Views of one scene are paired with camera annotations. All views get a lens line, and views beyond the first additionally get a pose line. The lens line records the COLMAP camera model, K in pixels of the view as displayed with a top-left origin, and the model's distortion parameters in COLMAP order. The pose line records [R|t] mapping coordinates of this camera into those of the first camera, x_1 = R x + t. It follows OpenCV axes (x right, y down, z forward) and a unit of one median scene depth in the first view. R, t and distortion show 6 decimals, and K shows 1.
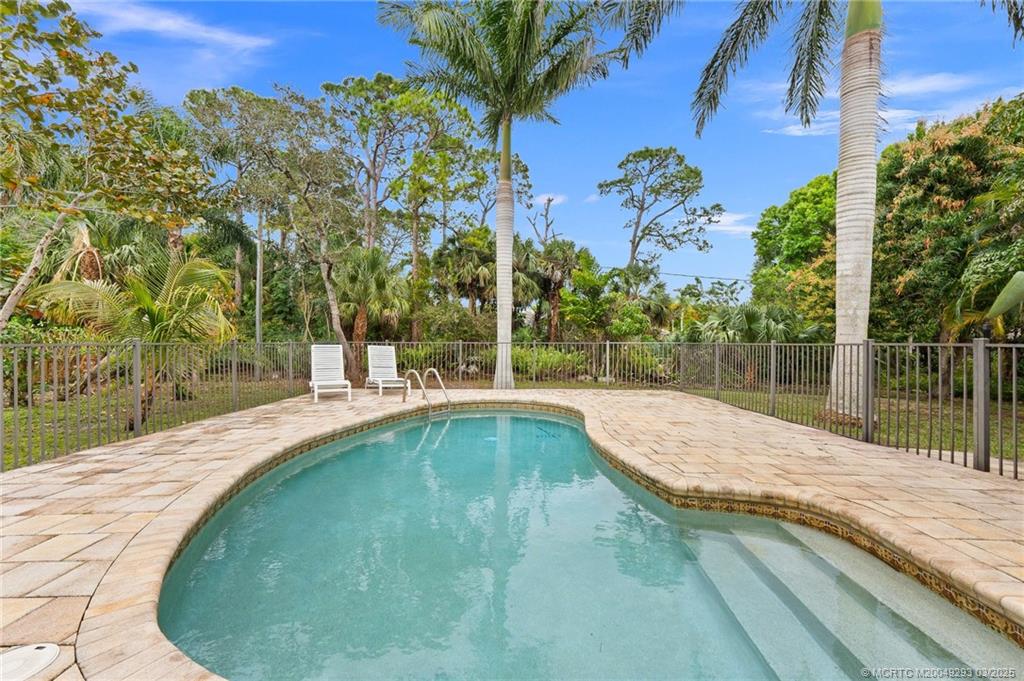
lens RADIAL K [[436.6, 0, 509.2], [0, 436.6, 342.5], [0, 0, 1]] dist [0.002638, 0.000402]
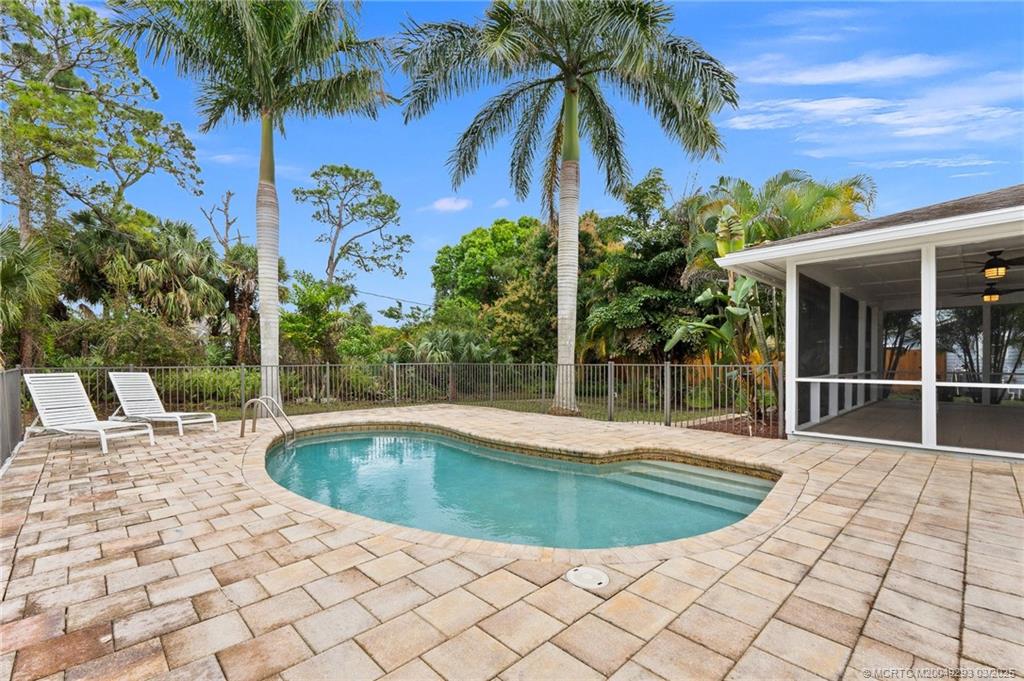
lens RADIAL K [[444.0, 0, 506.7], [0, 444.0, 375.7], [0, 0, 1]] dist [-0.000664, -0.000166]
pose [[0.732799, -0.031165, 0.679731, -0.146367], [0.006639, 0.999231, 0.038656, -0.005139], [-0.680413, -0.023815, 0.732442, -0.000372]]
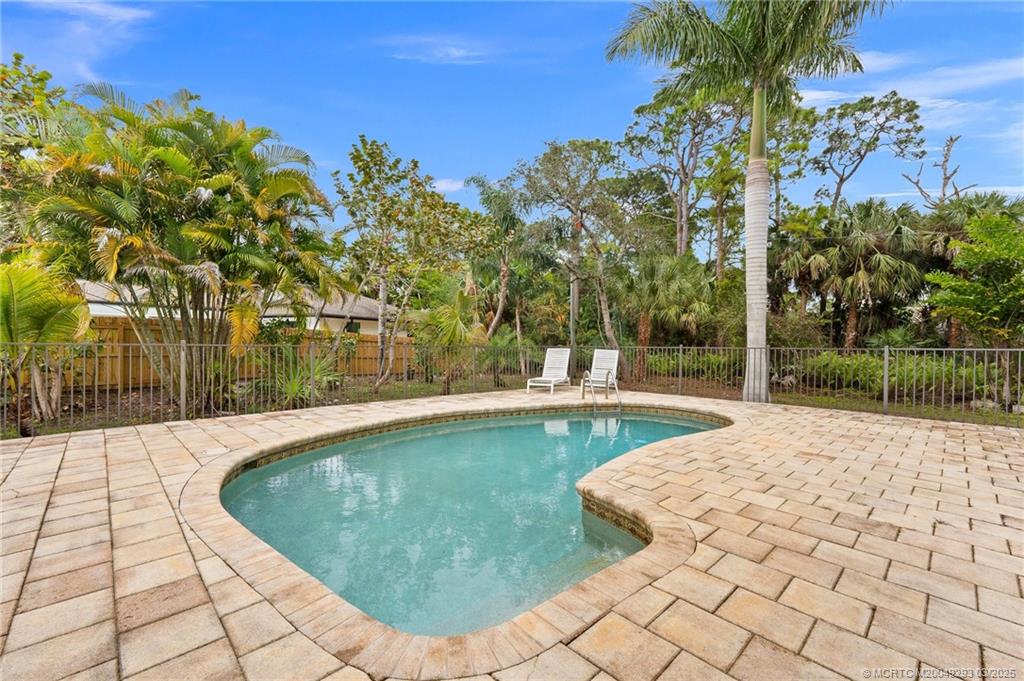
lens RADIAL K [[428.0, 0, 489.6], [0, 428.0, 346.8], [0, 0, 1]] dist [0.001141, -0.000105]
pose [[0.669544, 0.003601, -0.742764, 0.139576], [-0.005739, 0.999983, -0.000325, 0.000940], [0.742750, 0.004480, 0.669553, 0.025315]]
